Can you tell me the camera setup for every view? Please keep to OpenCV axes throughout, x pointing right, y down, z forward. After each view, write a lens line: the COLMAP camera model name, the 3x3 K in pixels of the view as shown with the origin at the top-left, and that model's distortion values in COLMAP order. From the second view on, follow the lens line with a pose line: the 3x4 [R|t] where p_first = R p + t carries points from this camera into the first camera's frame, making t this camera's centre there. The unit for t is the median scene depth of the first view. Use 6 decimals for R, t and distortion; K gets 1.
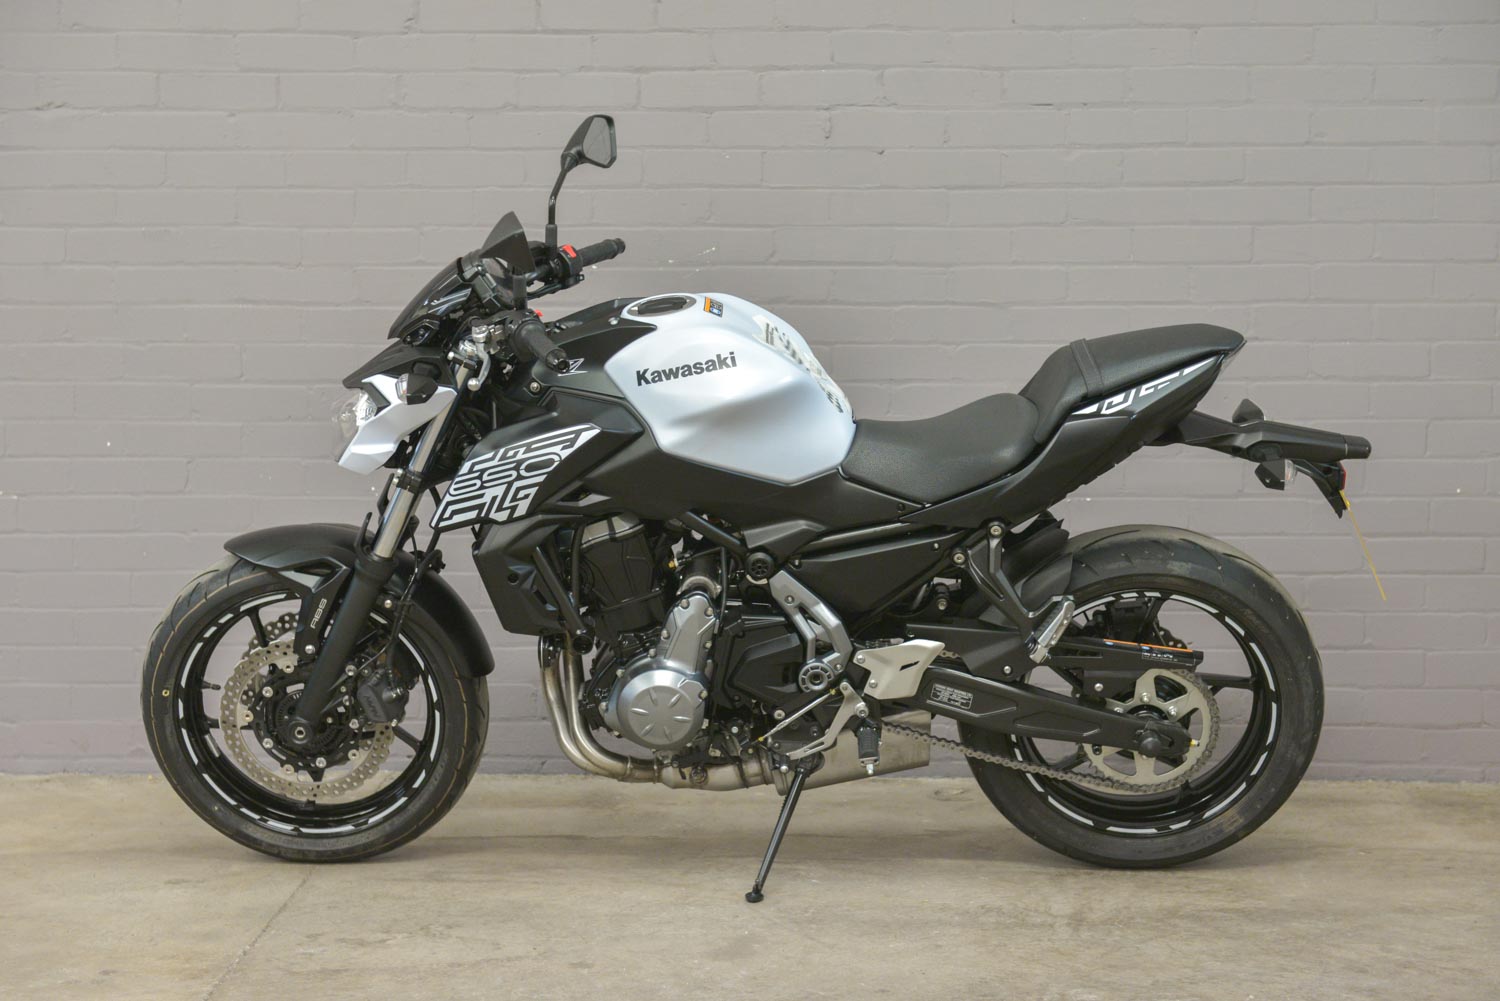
lens RADIAL K [[2765.2, 0, 750.0], [0, 2765.2, 500.5], [0, 0, 1]] dist [0.176813, -0.505913]
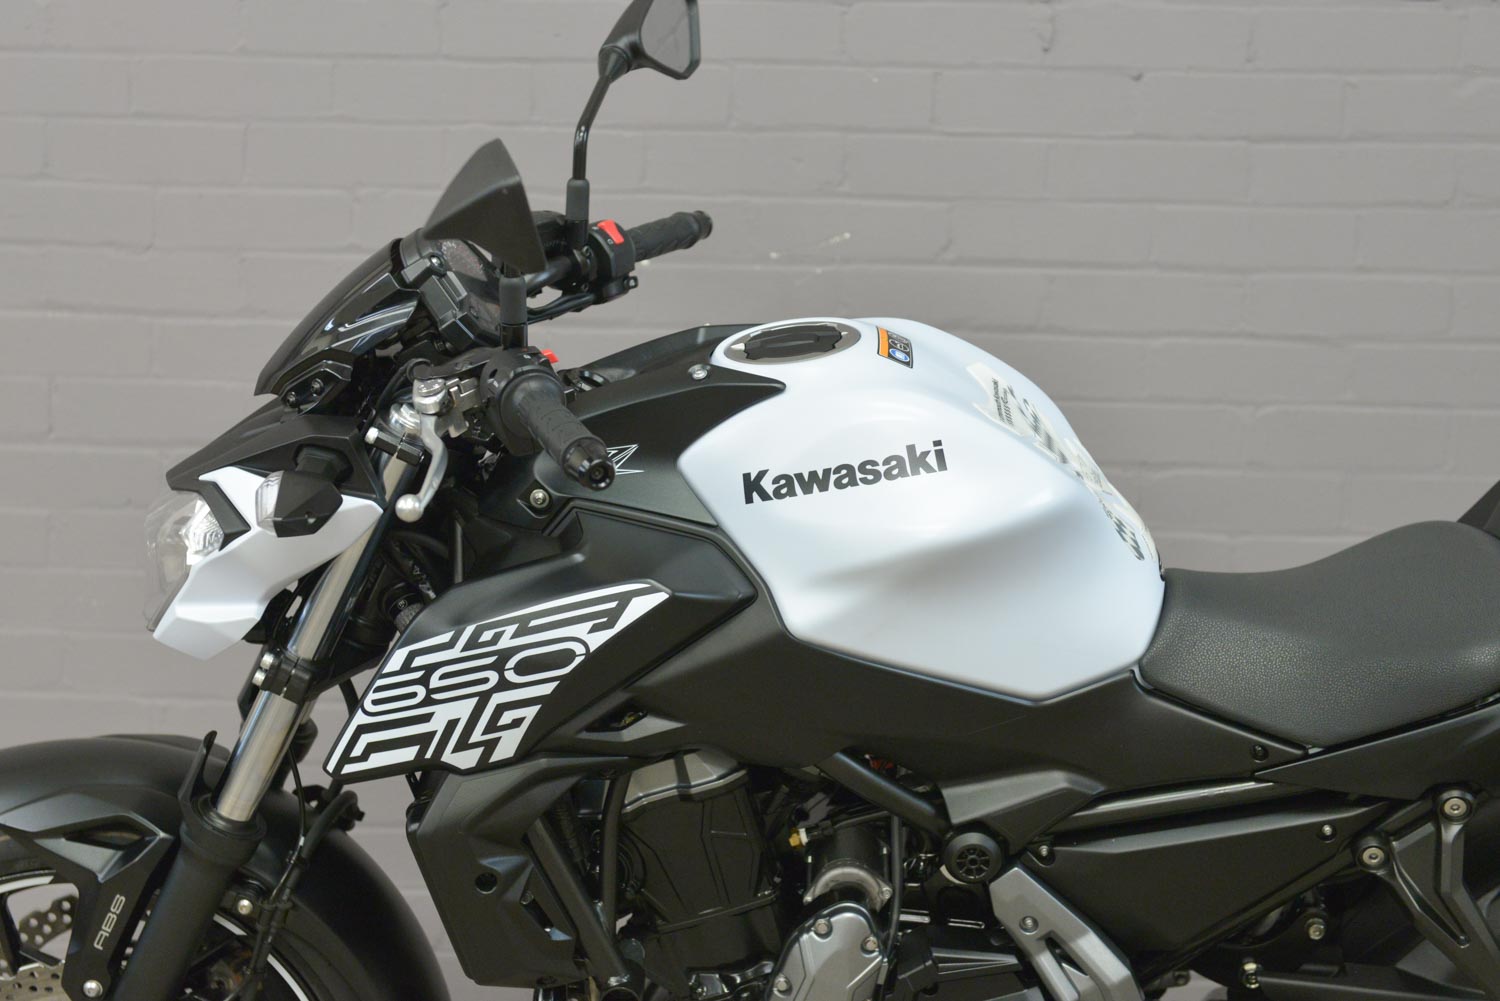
lens RADIAL K [[2695.1, 0, 727.5], [0, 2695.1, 495.5], [0, 0, 1]] dist [0.151465, -0.175397]
pose [[0.999707, 0.022711, -0.008405, -0.038894], [-0.022692, 0.999740, 0.002430, -0.043084], [0.008458, -0.002239, 0.999962, 0.503884]]
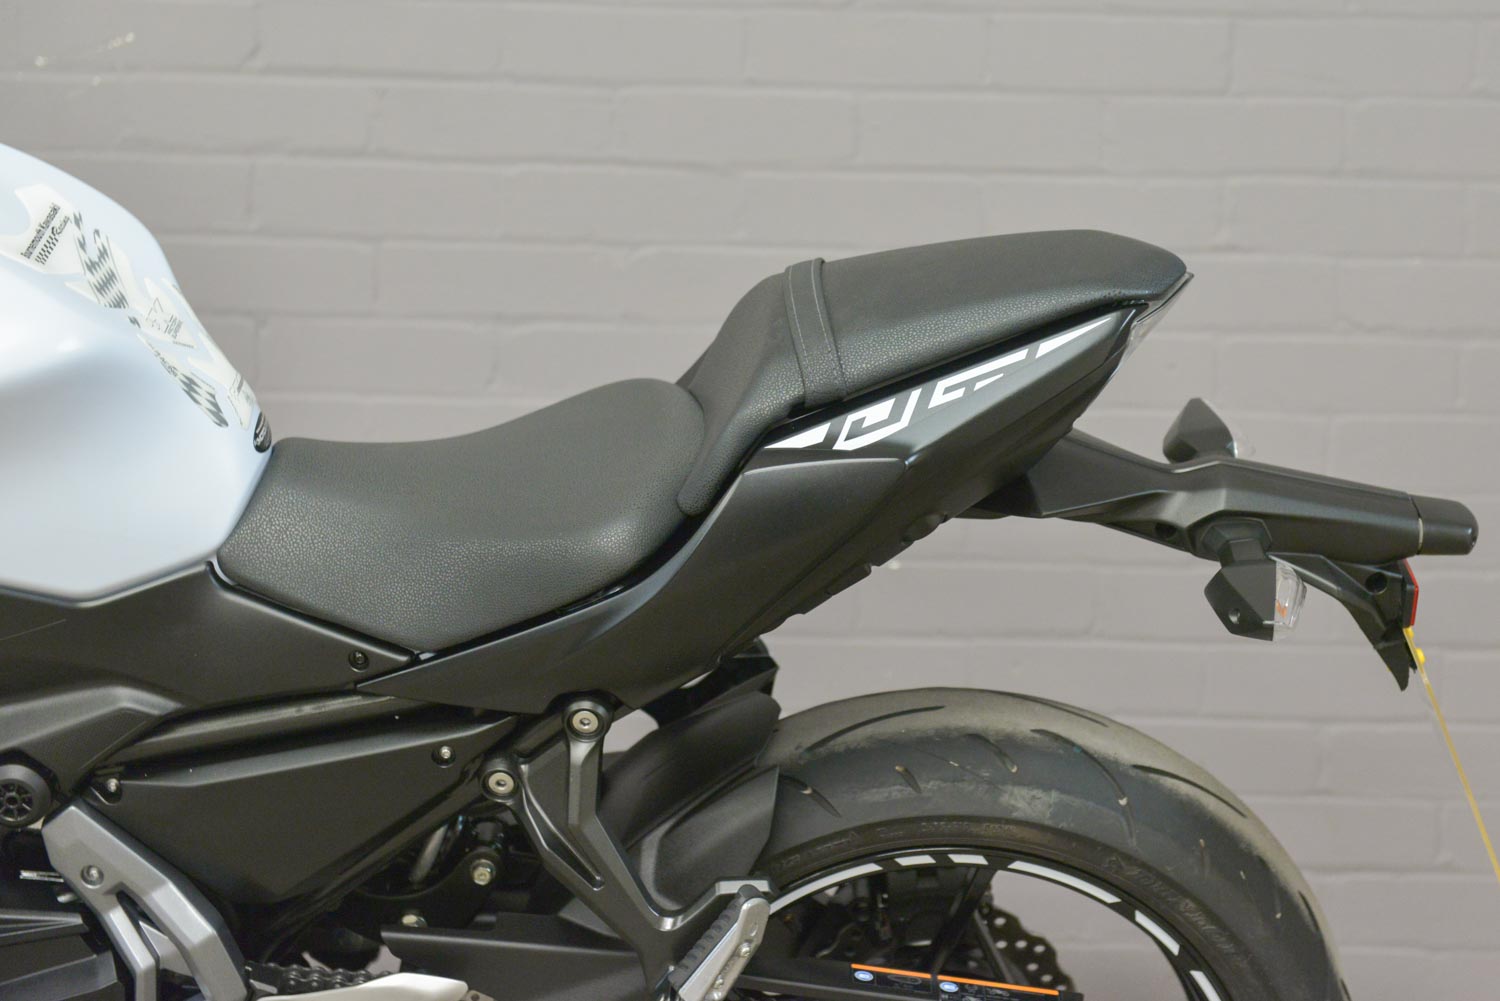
lens RADIAL K [[3160.2, 0, 850.3], [0, 3160.2, 435.7], [0, 0, 1]] dist [0.106196, -0.004645]
pose [[0.998805, 0.016641, 0.045948, 0.105022], [-0.017609, 0.999630, 0.020748, -0.041949], [-0.045585, -0.021532, 0.998728, 0.522730]]
